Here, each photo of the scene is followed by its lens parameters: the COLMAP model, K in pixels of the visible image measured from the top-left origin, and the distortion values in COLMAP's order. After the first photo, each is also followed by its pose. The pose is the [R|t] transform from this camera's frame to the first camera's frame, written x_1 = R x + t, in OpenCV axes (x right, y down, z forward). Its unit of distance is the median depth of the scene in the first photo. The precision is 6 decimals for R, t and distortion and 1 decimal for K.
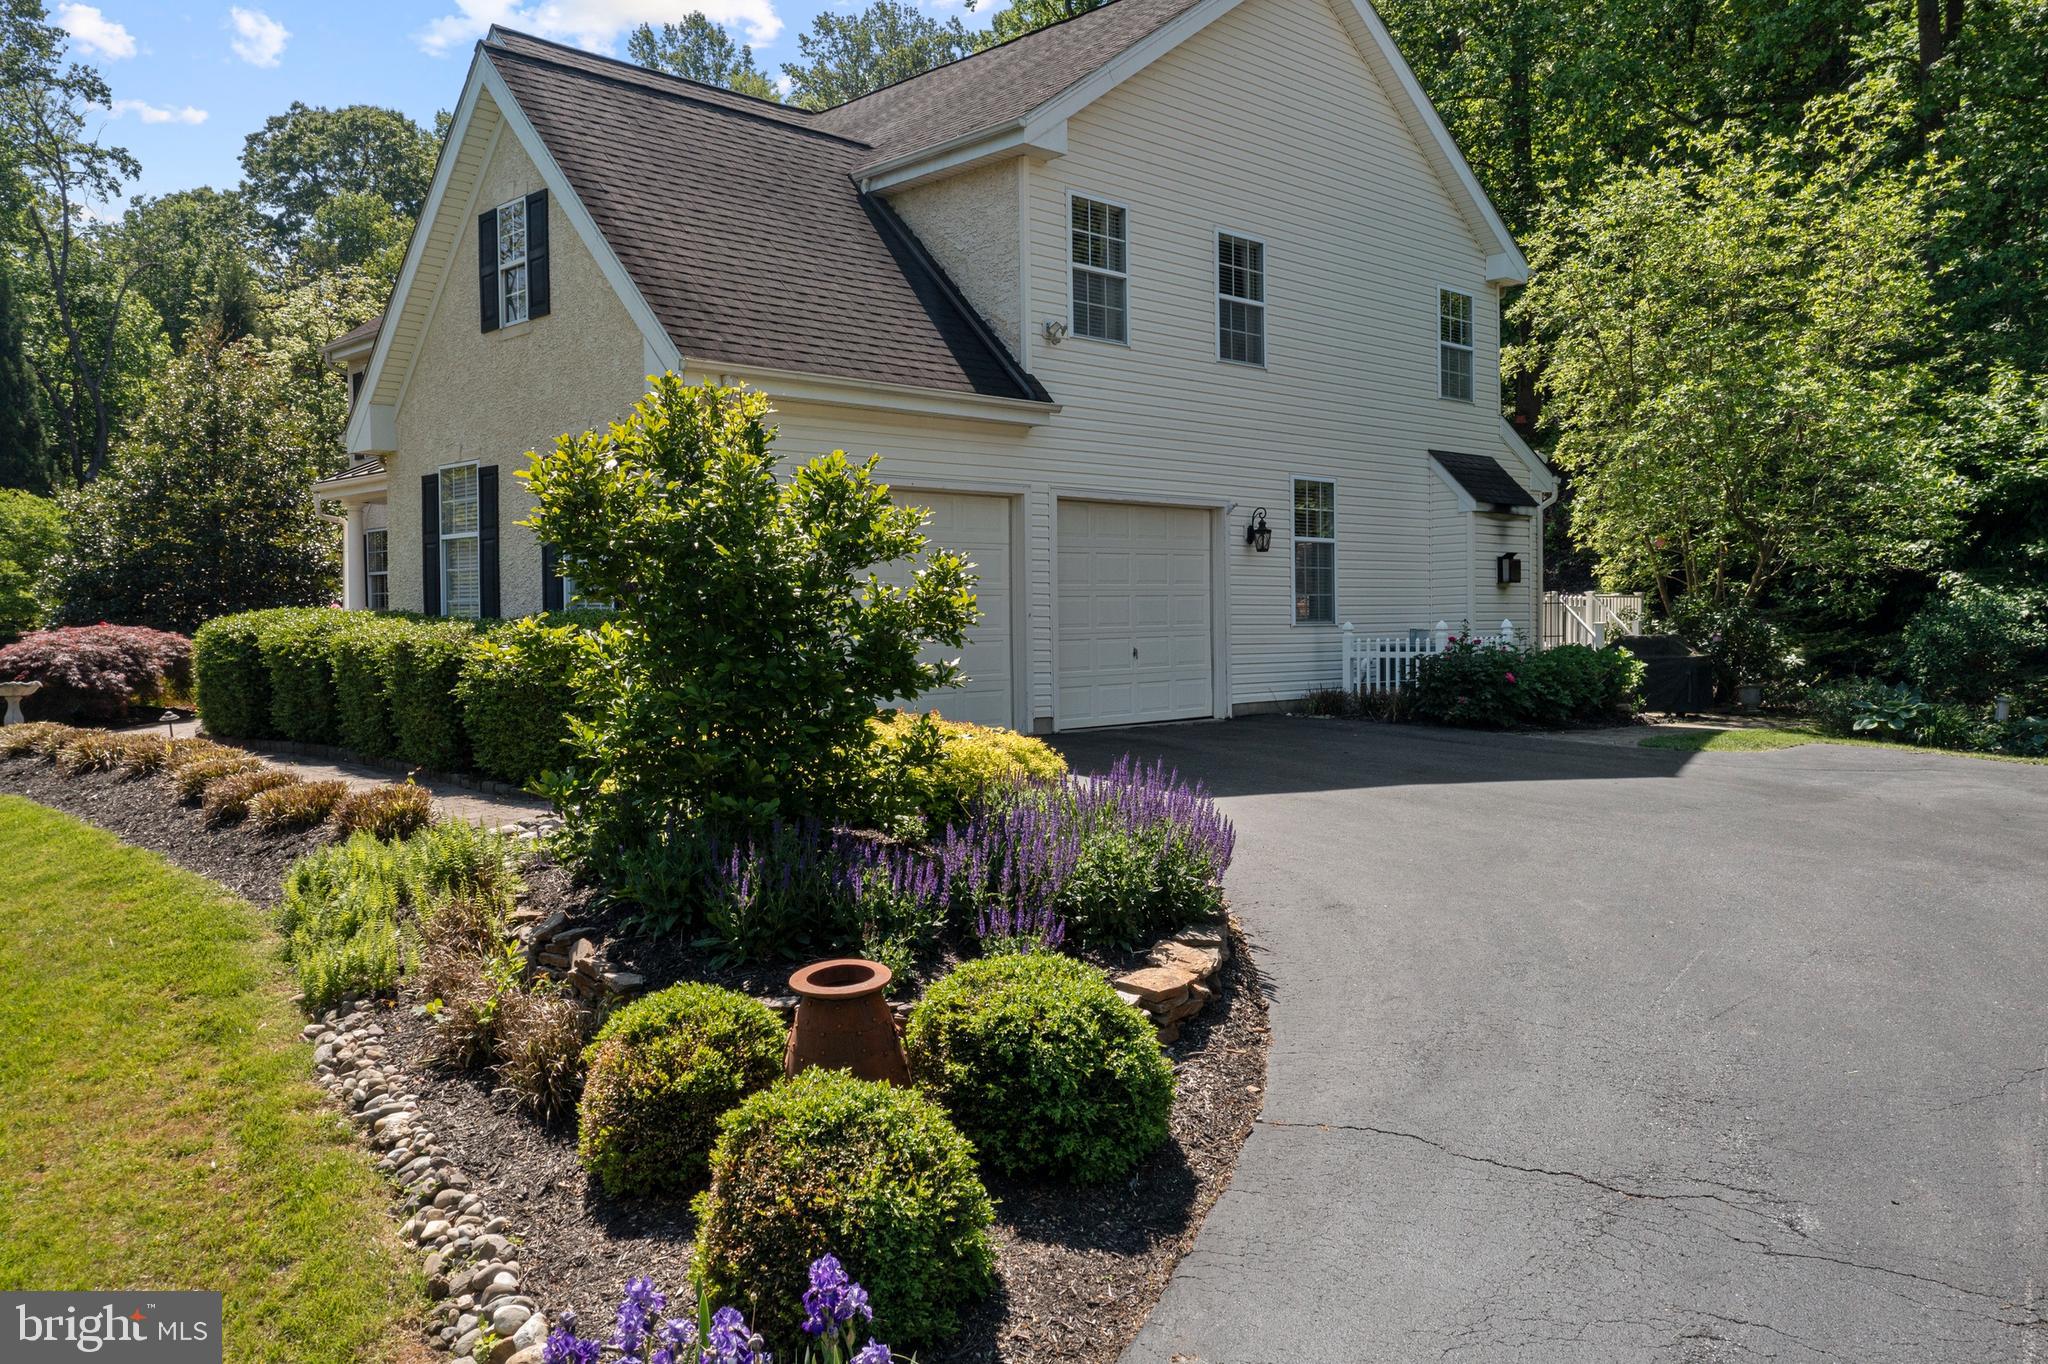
lens RADIAL K [[1616.2, 0, 1014.5], [0, 1616.2, 676.8], [0, 0, 1]] dist [-0.013383, 0.012055]
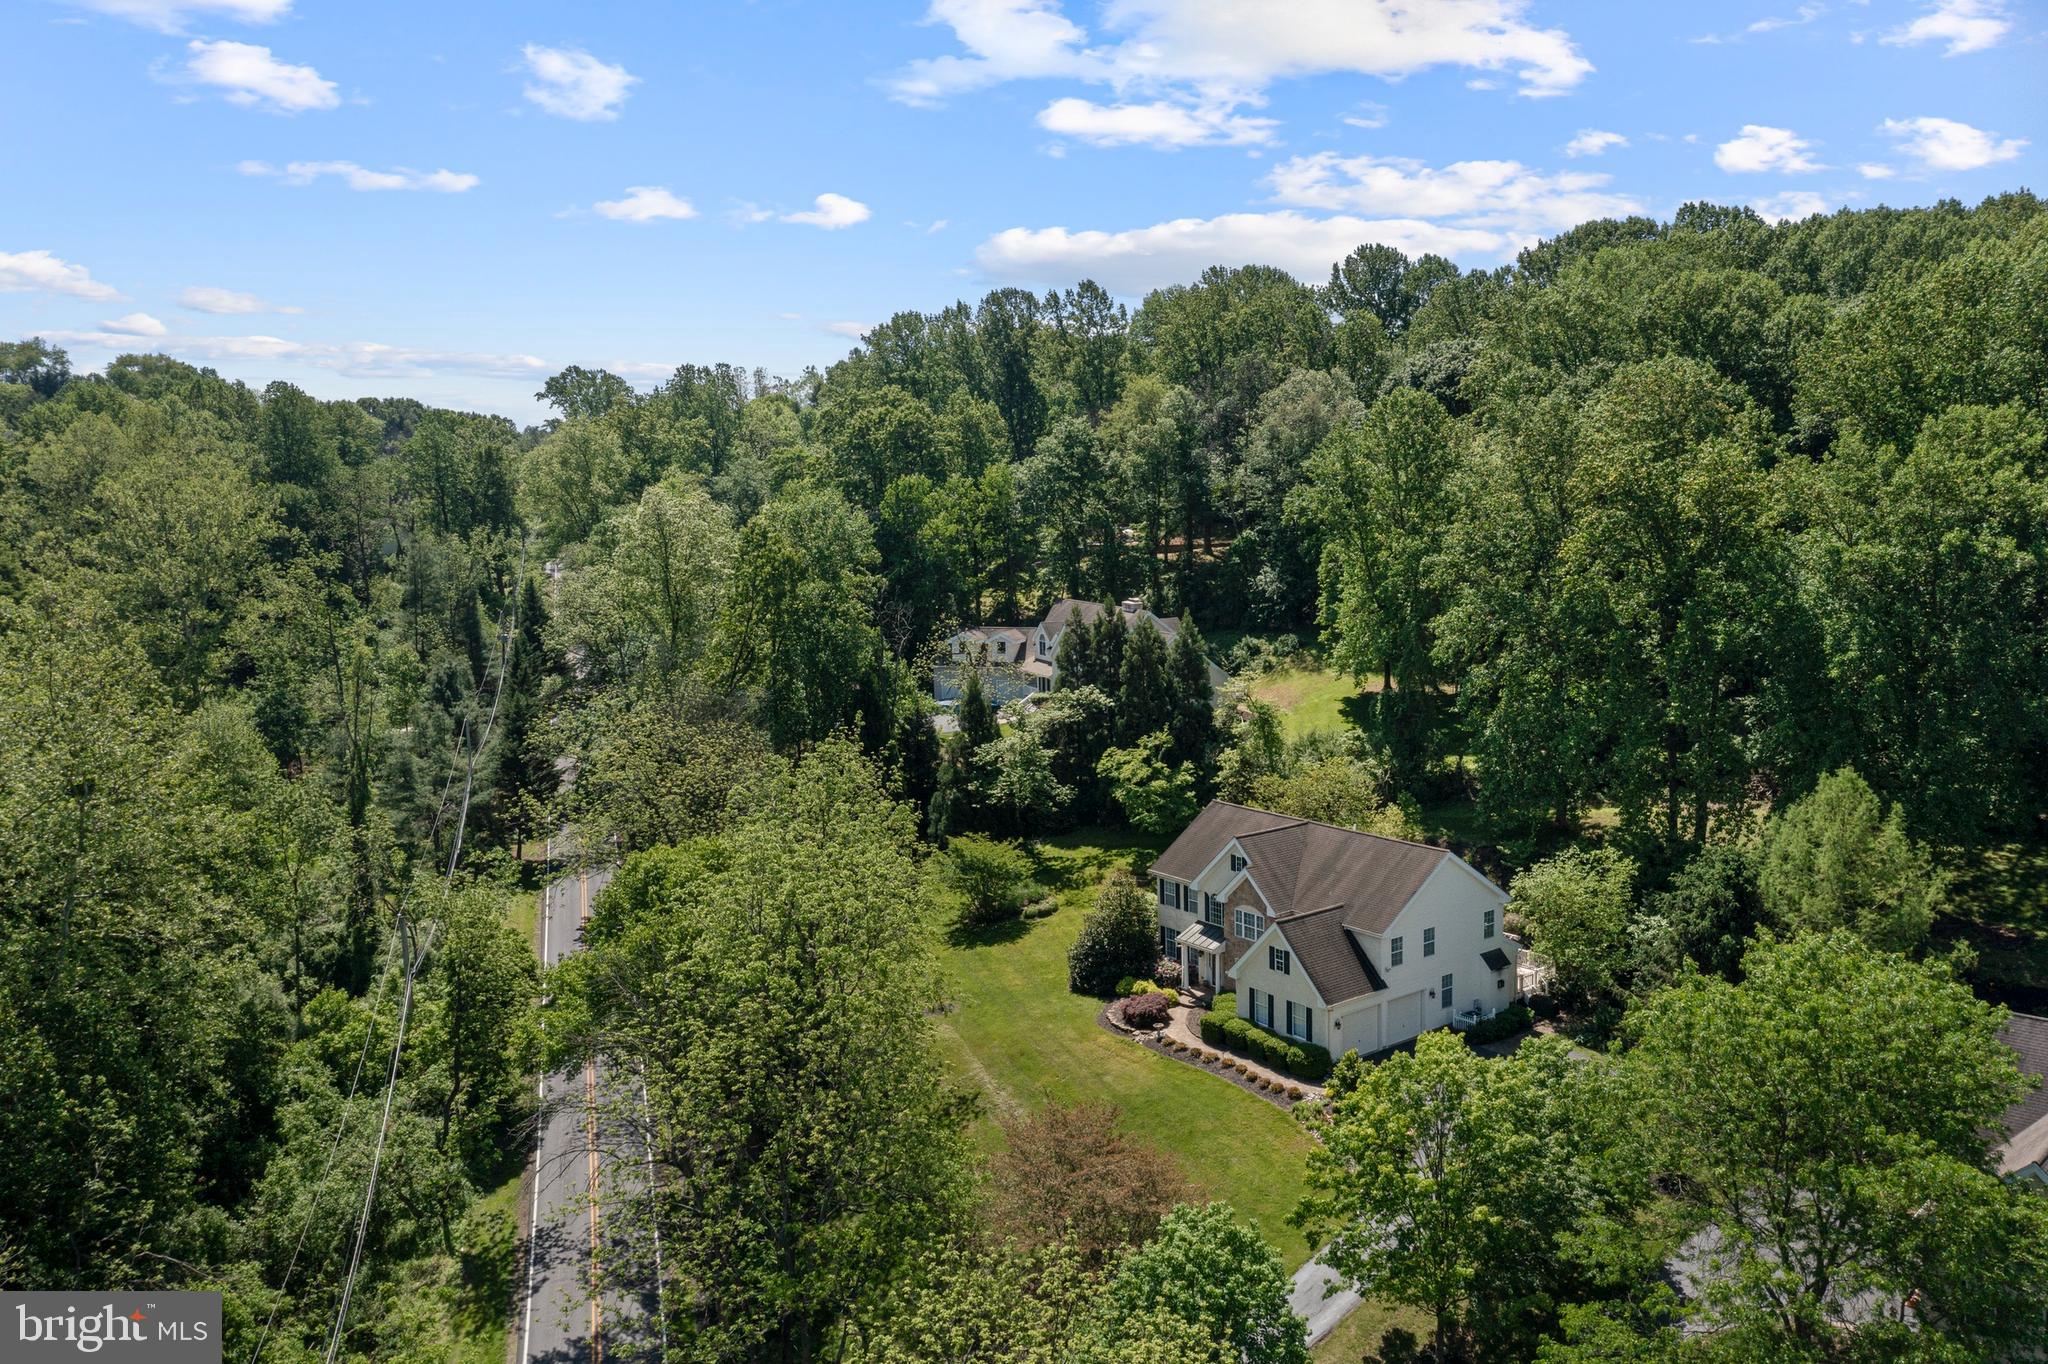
lens RADIAL K [[1616.2, 0, 1018.0], [0, 1616.2, 656.5], [0, 0, 1]] dist [-0.013383, 0.012055]
pose [[0.989199, 0.000024, -0.146579, -0.312055], [0.012438, 0.996379, 0.084103, -1.351695], [0.146050, -0.085018, 0.985617, -3.322820]]
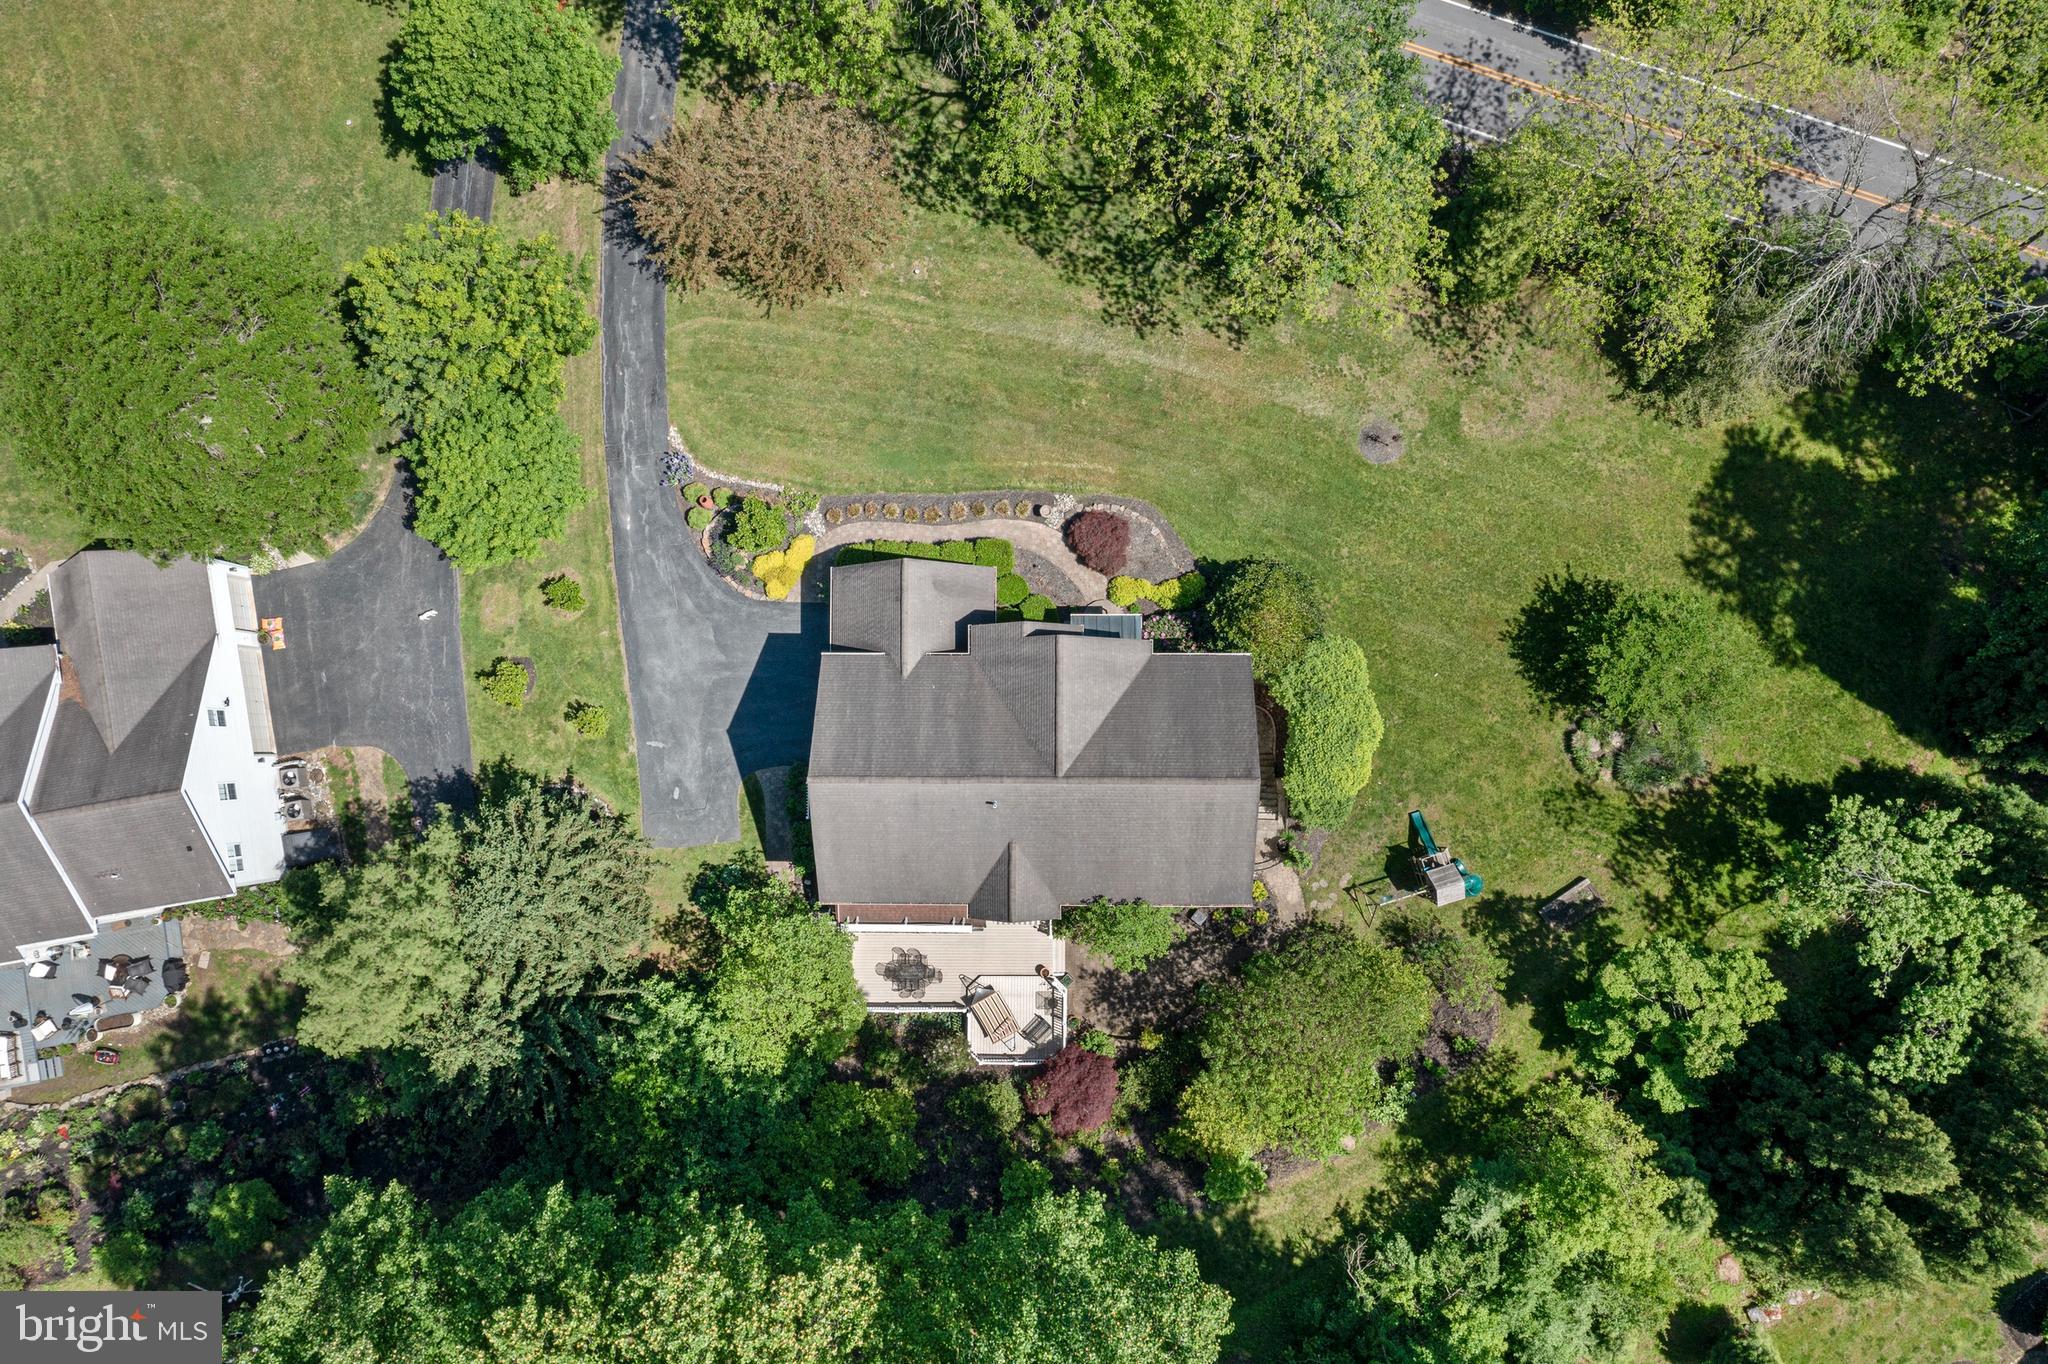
lens RADIAL K [[1616.2, 0, 1032.7], [0, 1616.2, 673.8], [0, 0, 1]] dist [-0.013383, 0.012055]
pose [[-0.695157, 0.718584, 0.019830, -0.350970], [0.021749, -0.006549, 0.999742, -3.758415], [0.718528, 0.695409, -0.011076, 1.195148]]
